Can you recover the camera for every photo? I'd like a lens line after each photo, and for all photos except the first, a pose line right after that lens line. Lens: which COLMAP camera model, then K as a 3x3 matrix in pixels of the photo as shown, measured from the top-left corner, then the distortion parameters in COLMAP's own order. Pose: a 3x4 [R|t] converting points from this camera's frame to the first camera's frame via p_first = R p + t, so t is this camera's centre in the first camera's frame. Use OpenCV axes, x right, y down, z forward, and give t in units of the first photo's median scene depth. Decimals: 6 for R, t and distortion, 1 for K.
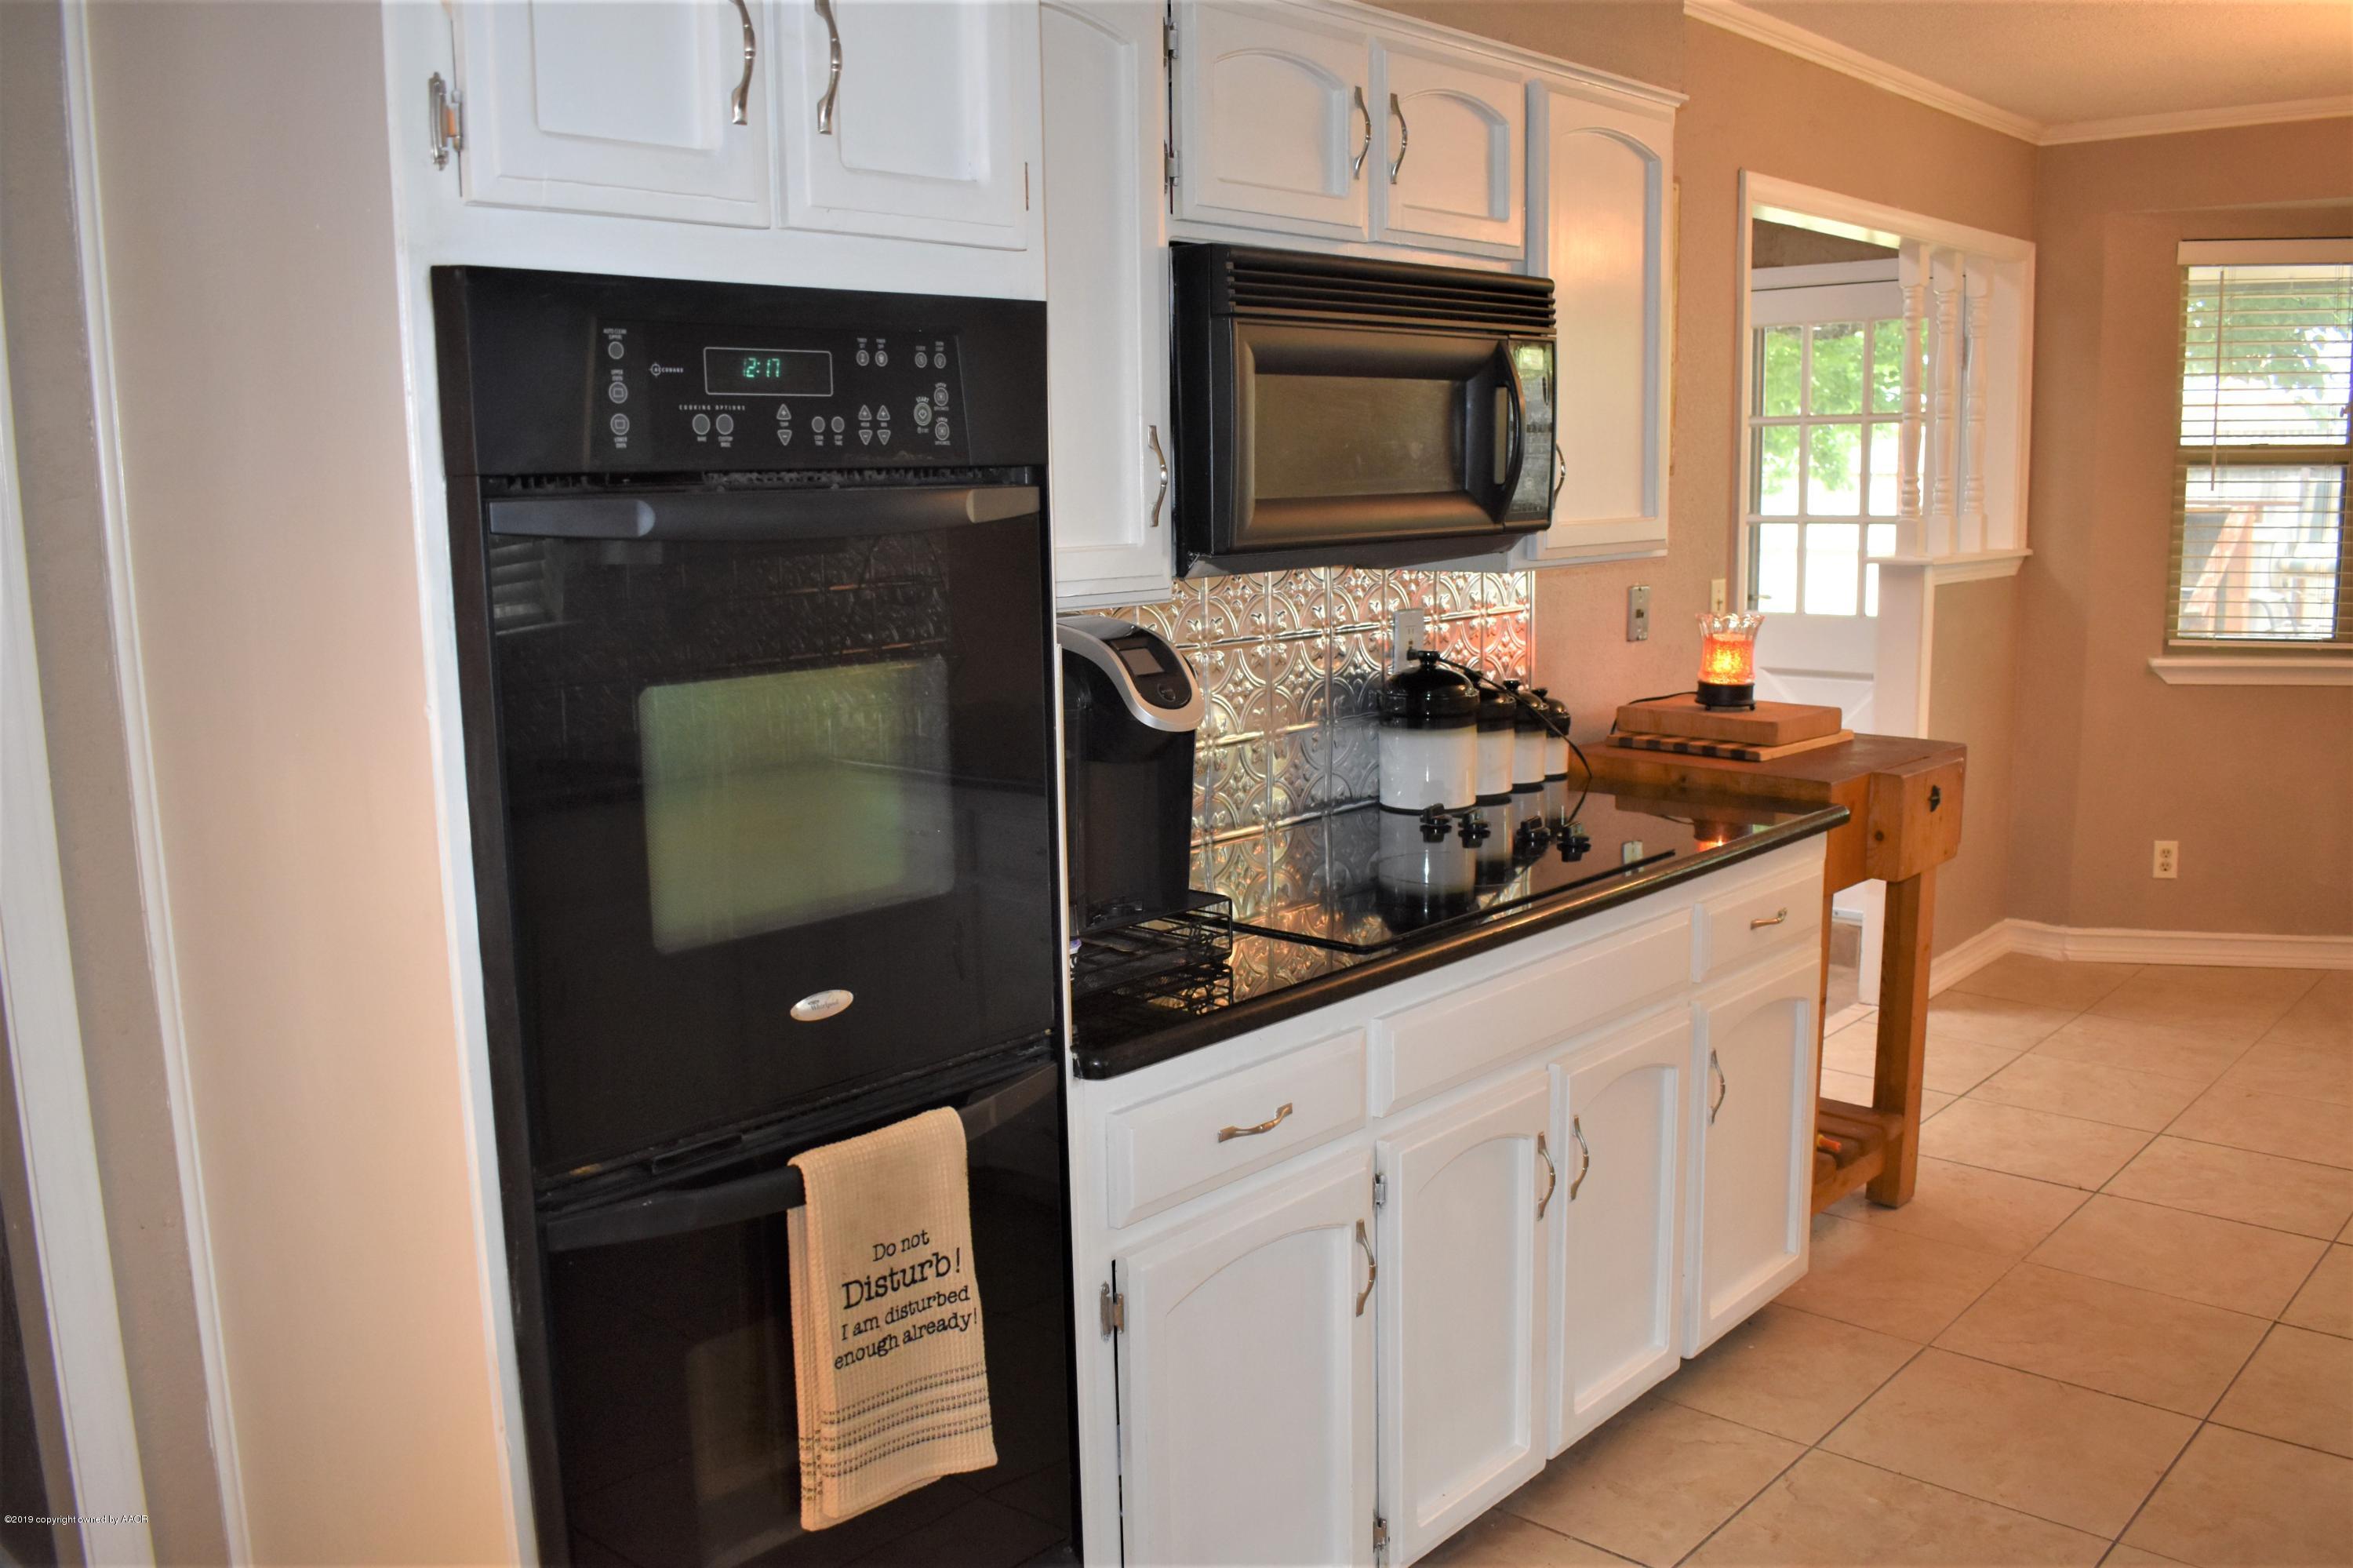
lens RADIAL K [[1925.3, 0, 1172.1], [0, 1925.3, 792.3], [0, 0, 1]] dist [-0.086786, -0.007655]
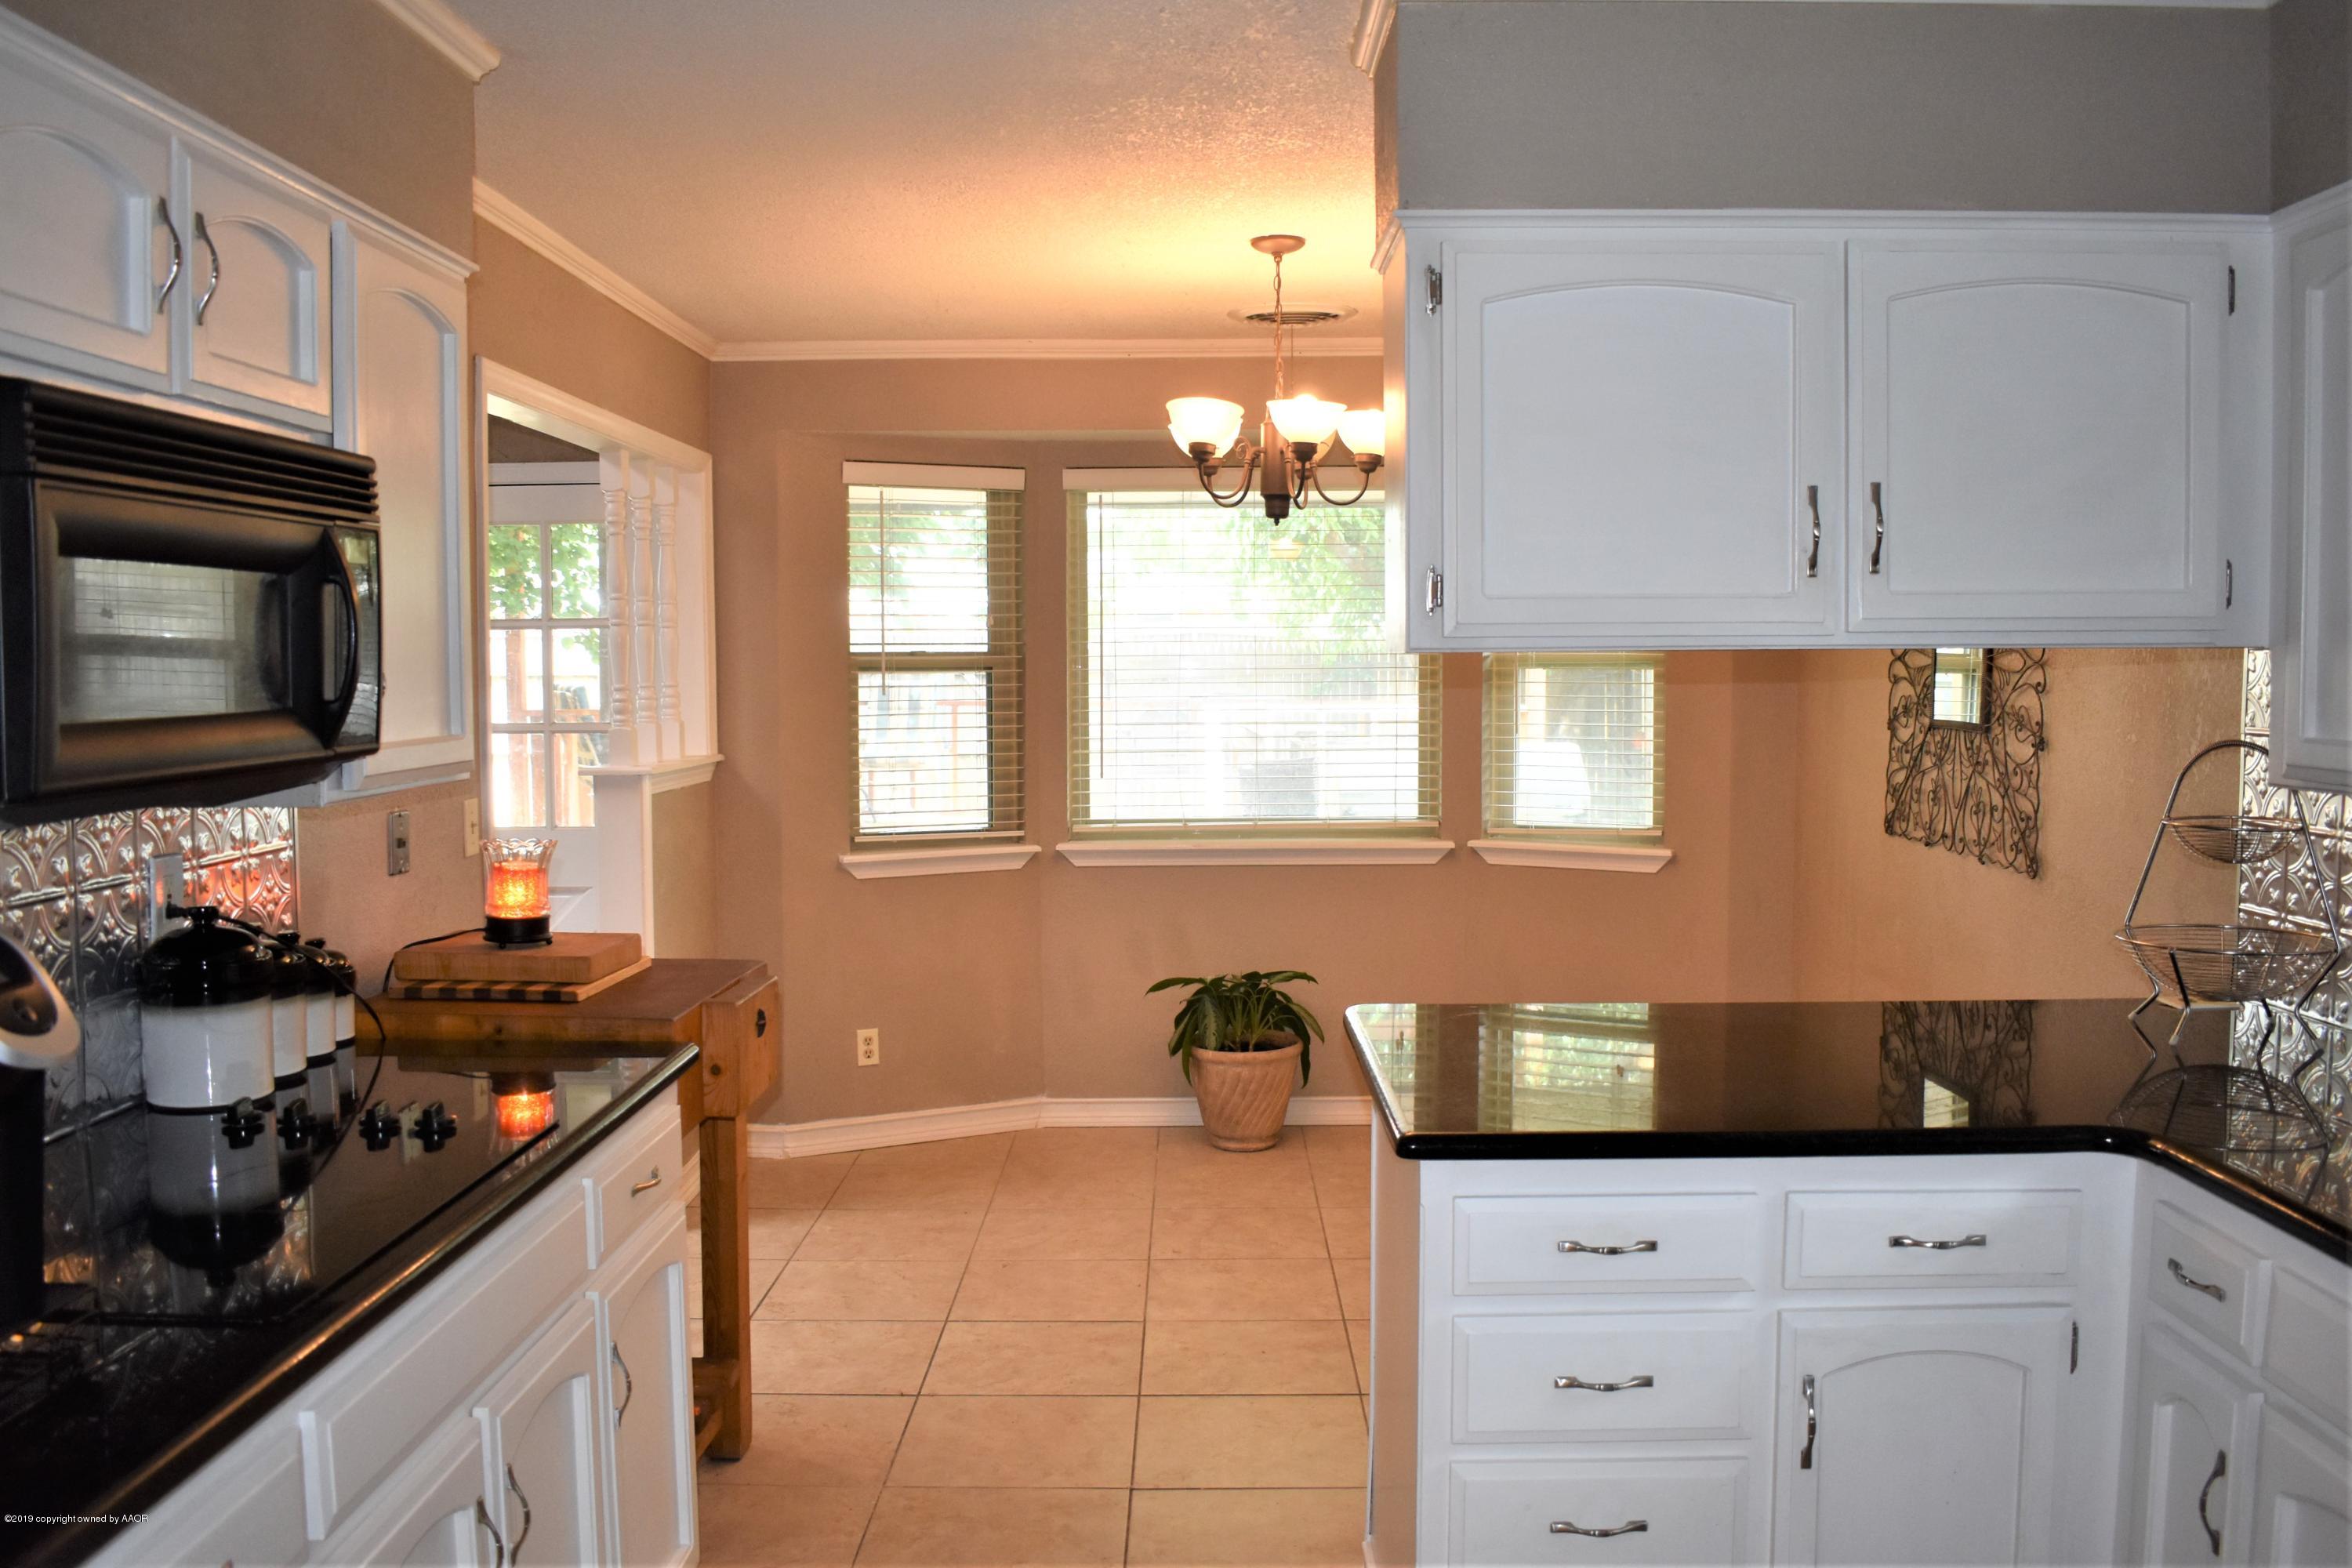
lens RADIAL K [[1924.4, 0, 1189.7], [0, 1924.4, 803.7], [0, 0, 1]] dist [-0.086786, -0.007655]
pose [[0.739323, -0.031190, 0.672629, -0.078807], [0.097315, 0.993389, -0.060900, -0.025784], [-0.666282, 0.110481, 0.737470, 0.132089]]
